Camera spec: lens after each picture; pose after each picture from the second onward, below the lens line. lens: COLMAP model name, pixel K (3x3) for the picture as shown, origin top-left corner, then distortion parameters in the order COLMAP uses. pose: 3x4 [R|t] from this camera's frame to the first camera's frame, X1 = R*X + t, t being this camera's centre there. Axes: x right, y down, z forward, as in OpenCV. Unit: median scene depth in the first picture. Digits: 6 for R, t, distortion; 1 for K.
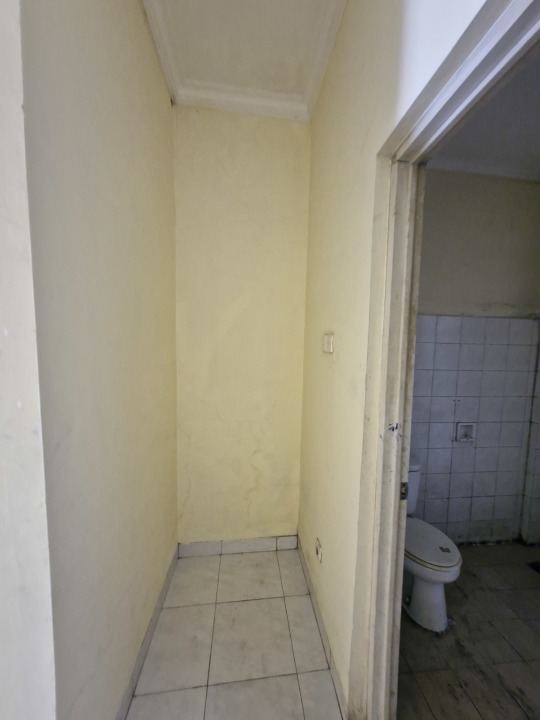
lens RADIAL K [[282.2, 0, 280.5], [0, 282.2, 370.6], [0, 0, 1]] dist [0.000381, 0.003884]
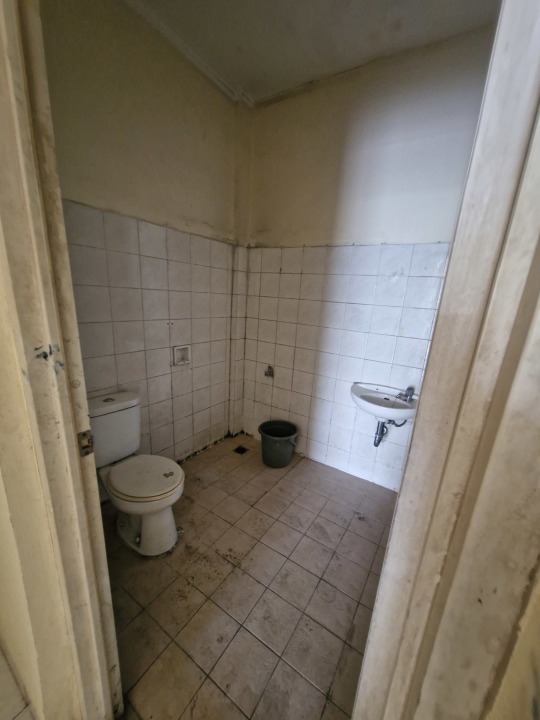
lens RADIAL K [[282.2, 0, 268.6], [0, 282.2, 364.2], [0, 0, 1]] dist [0.000381, 0.003884]
pose [[0.661845, -0.166584, 0.730898, 0.132907], [0.020170, 0.978601, 0.204775, 0.054713], [-0.749370, -0.120787, 0.651042, 0.125220]]
